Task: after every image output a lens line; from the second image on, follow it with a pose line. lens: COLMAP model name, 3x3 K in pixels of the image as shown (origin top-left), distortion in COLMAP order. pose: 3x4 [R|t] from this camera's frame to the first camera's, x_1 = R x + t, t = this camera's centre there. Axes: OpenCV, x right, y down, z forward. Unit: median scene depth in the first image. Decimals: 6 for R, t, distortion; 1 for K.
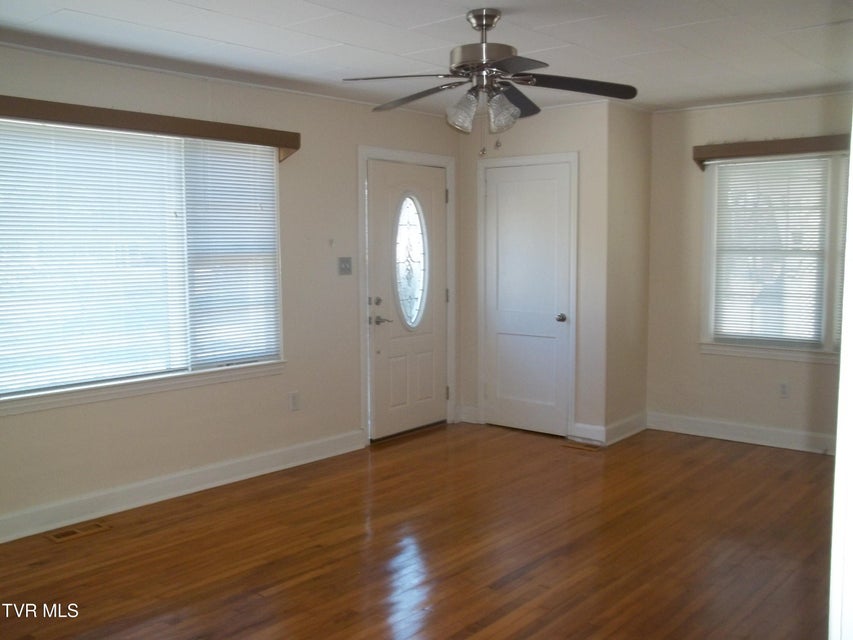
lens RADIAL K [[836.3, 0, 415.9], [0, 836.3, 331.0], [0, 0, 1]] dist [-0.117267, 0.174624]
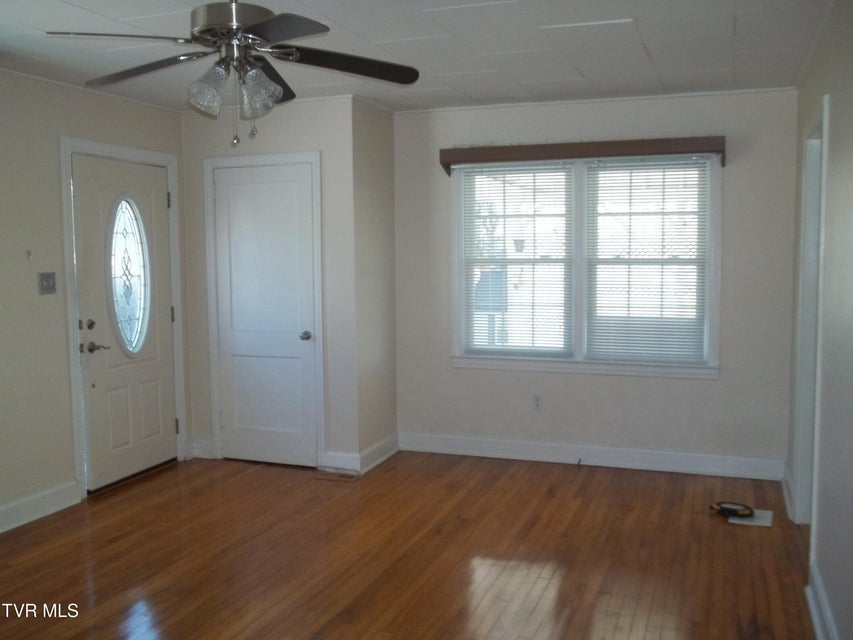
lens RADIAL K [[836.3, 0, 415.9], [0, 836.3, 331.0], [0, 0, 1]] dist [-0.117267, 0.174624]
pose [[0.940141, -0.034711, 0.339014, -0.019568], [0.038120, 0.999267, -0.003399, -0.014010], [-0.338647, 0.016119, 0.940775, 0.117498]]
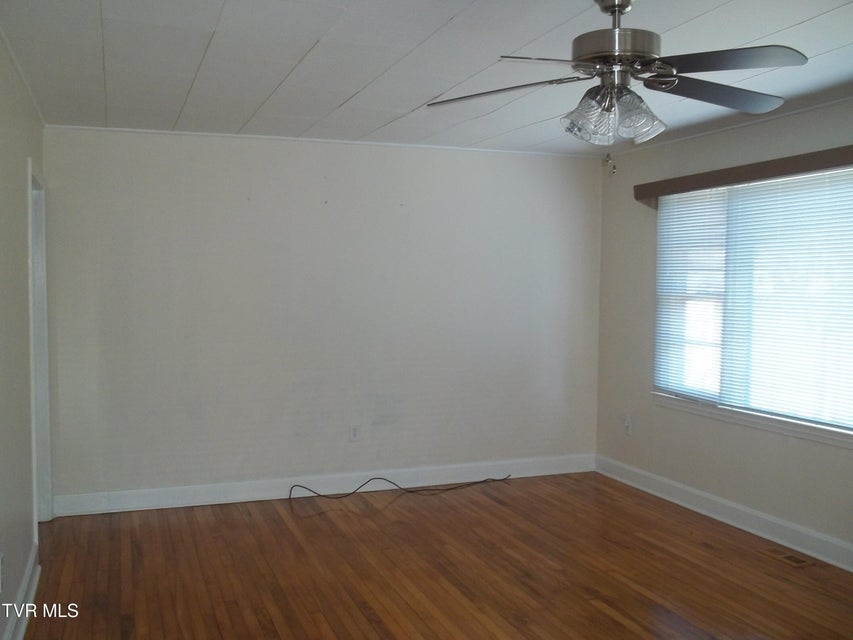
lens RADIAL K [[836.3, 0, 415.9], [0, 836.3, 331.0], [0, 0, 1]] dist [-0.117267, 0.174624]
pose [[-0.500900, 0.052591, -0.863906, 0.510904], [-0.084322, 0.990439, 0.109184, -0.084329], [0.861388, 0.127537, -0.491676, 0.748615]]
